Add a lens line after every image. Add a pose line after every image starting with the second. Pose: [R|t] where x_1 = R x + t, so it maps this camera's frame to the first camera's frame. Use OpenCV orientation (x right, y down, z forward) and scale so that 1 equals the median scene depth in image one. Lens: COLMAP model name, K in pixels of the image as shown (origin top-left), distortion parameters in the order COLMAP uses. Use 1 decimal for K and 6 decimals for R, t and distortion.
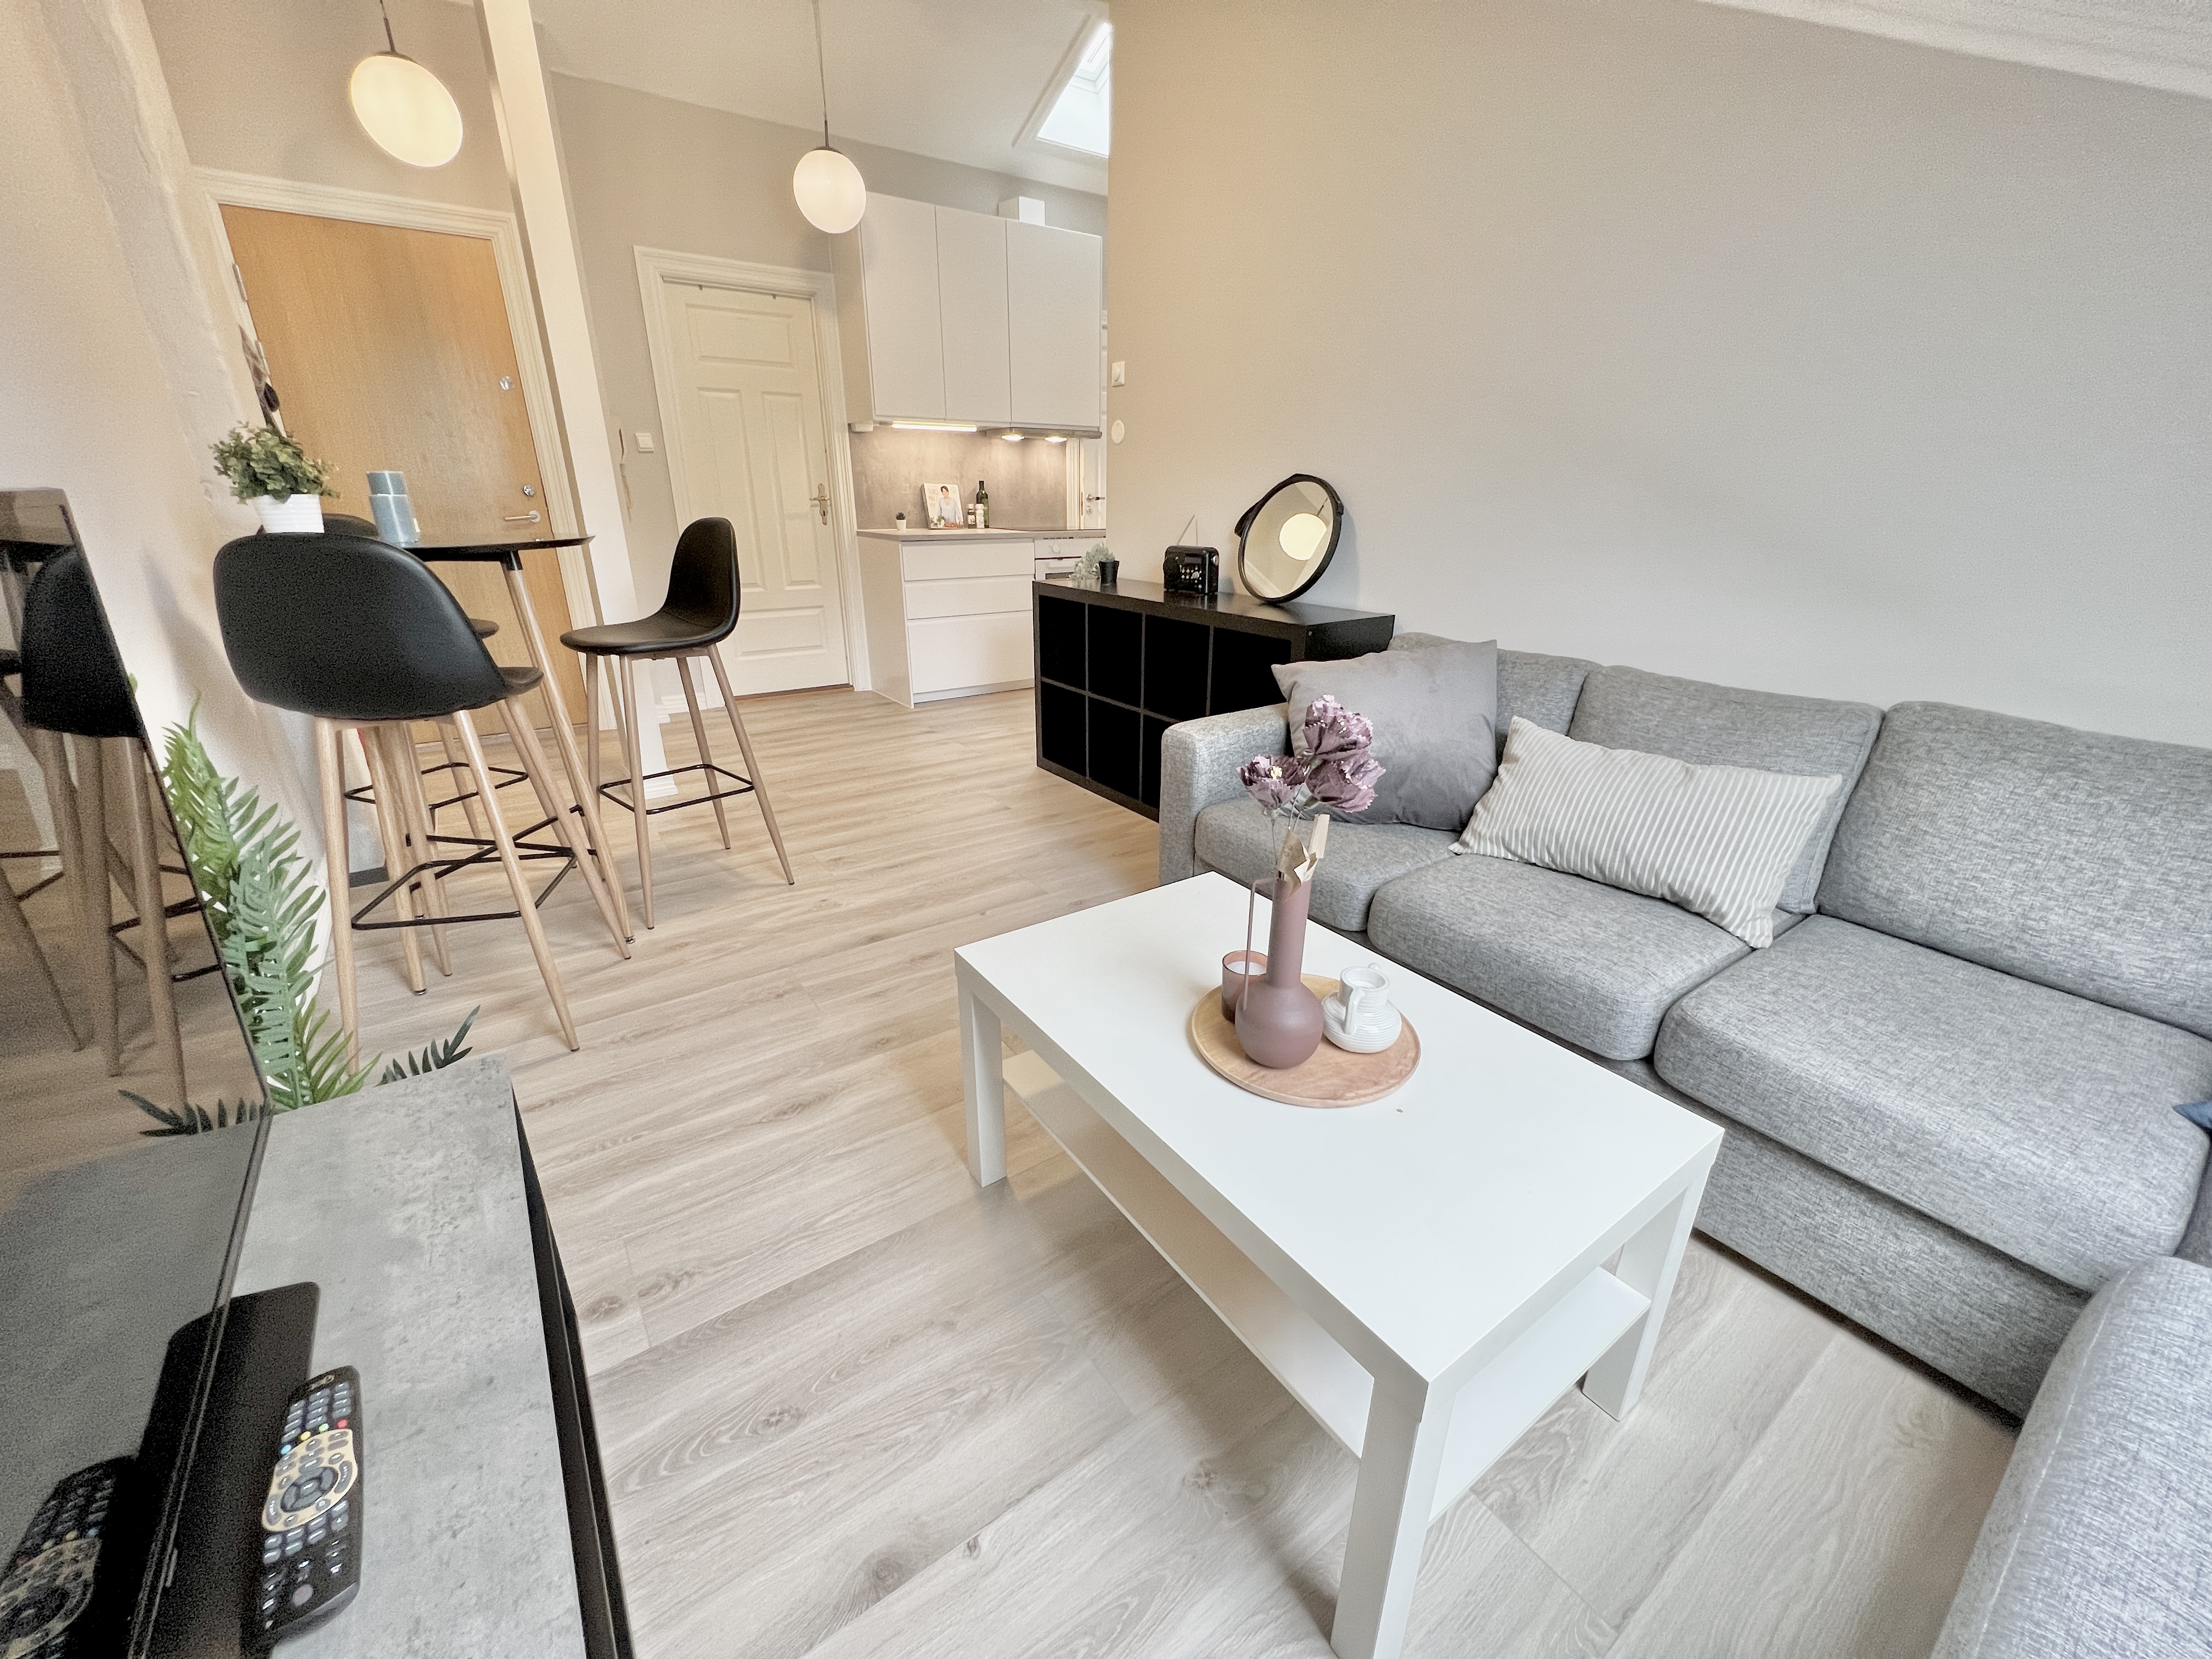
lens RADIAL K [[886.2, 0, 1104.2], [0, 886.2, 832.2], [0, 0, 1]] dist [-0.000505, -0.000032]
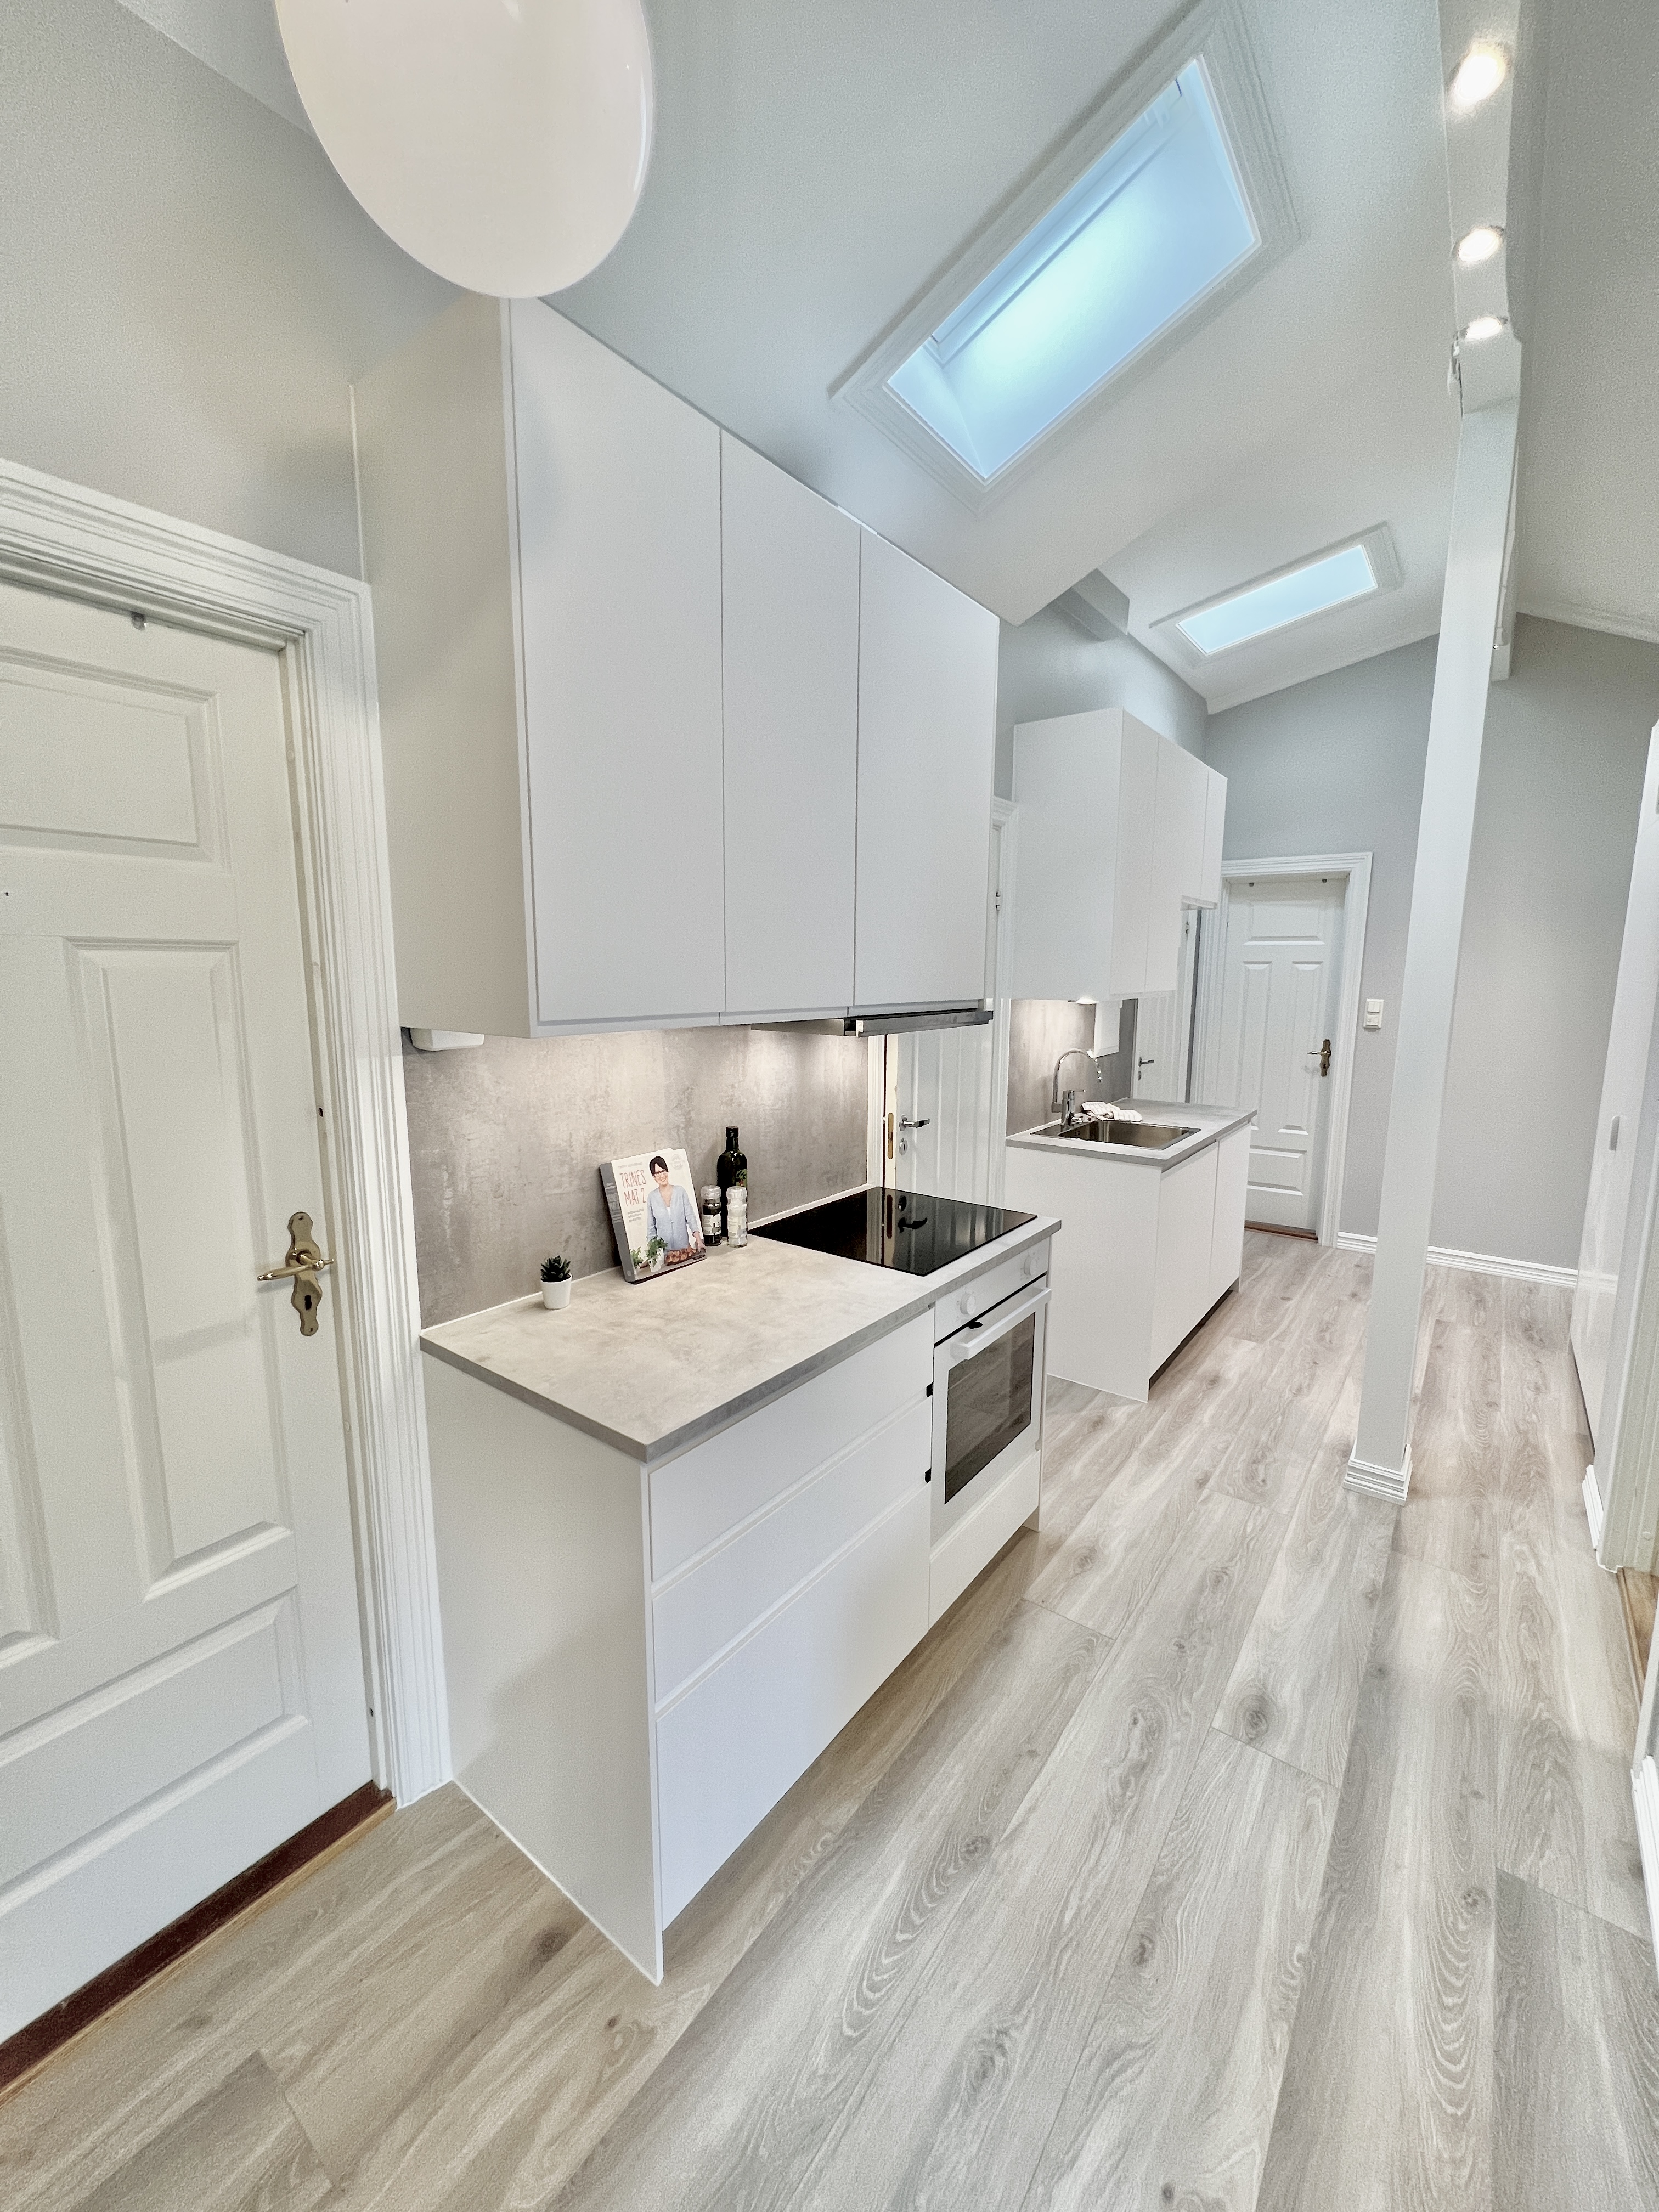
lens RADIAL K [[886.2, 0, 830.0], [0, 886.2, 1102.2], [0, 0, 1]] dist [-0.000505, -0.000032]
pose [[0.954551, -0.048100, 0.294141, -0.221616], [0.111998, 0.972452, -0.204436, -0.329992], [-0.276205, 0.228088, 0.933642, 0.624147]]
